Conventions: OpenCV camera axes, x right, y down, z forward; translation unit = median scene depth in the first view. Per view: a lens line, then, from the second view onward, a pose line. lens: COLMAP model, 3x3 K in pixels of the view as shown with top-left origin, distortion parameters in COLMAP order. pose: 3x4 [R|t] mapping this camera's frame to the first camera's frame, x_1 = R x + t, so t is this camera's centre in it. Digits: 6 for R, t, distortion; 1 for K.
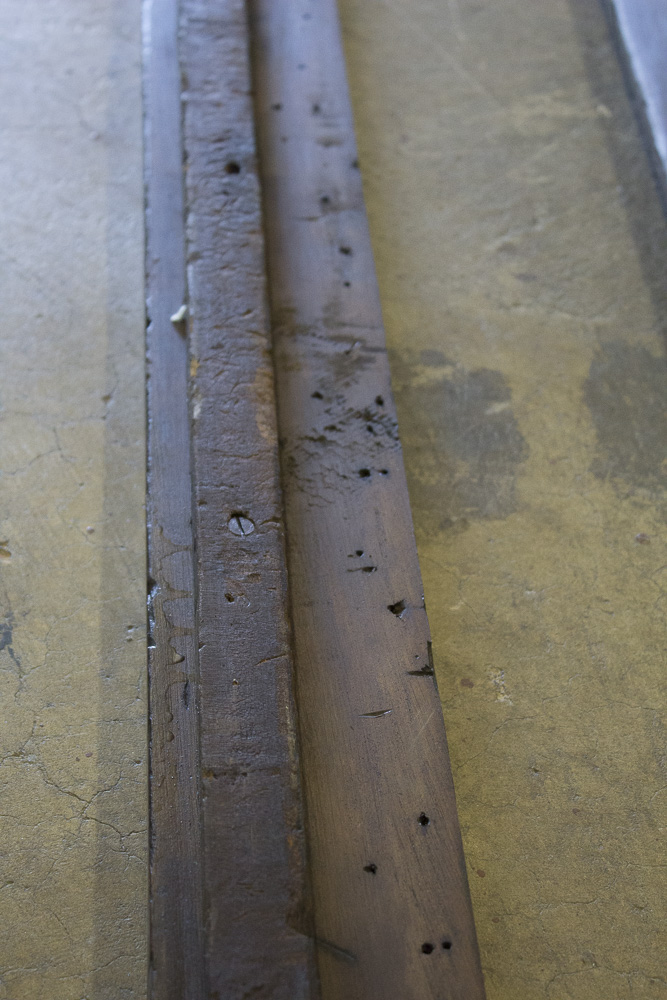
lens RADIAL K [[1432.3, 0, 331.2], [0, 1432.3, 497.2], [0, 0, 1]] dist [-0.019119, 0.000000]
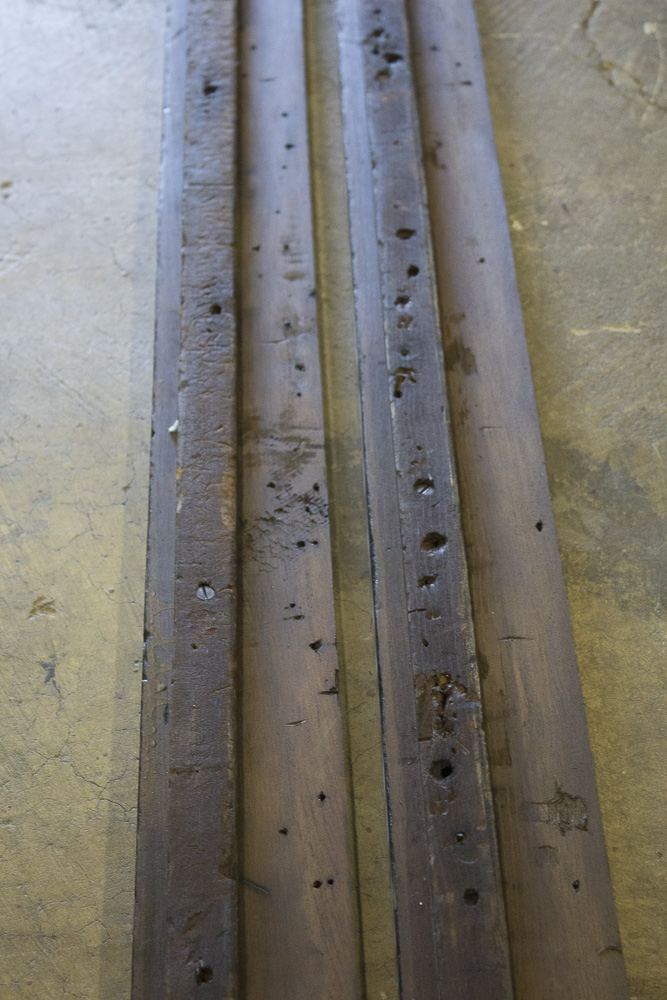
lens RADIAL K [[1221.4, 0, 335.9], [0, 1221.4, 502.8], [0, 0, 1]] dist [-0.035222, 0.000000]
pose [[0.998018, -0.038085, -0.050101, 0.118865], [0.039319, 0.998941, 0.023890, -0.084577], [0.049138, -0.025812, 0.998458, -0.198064]]
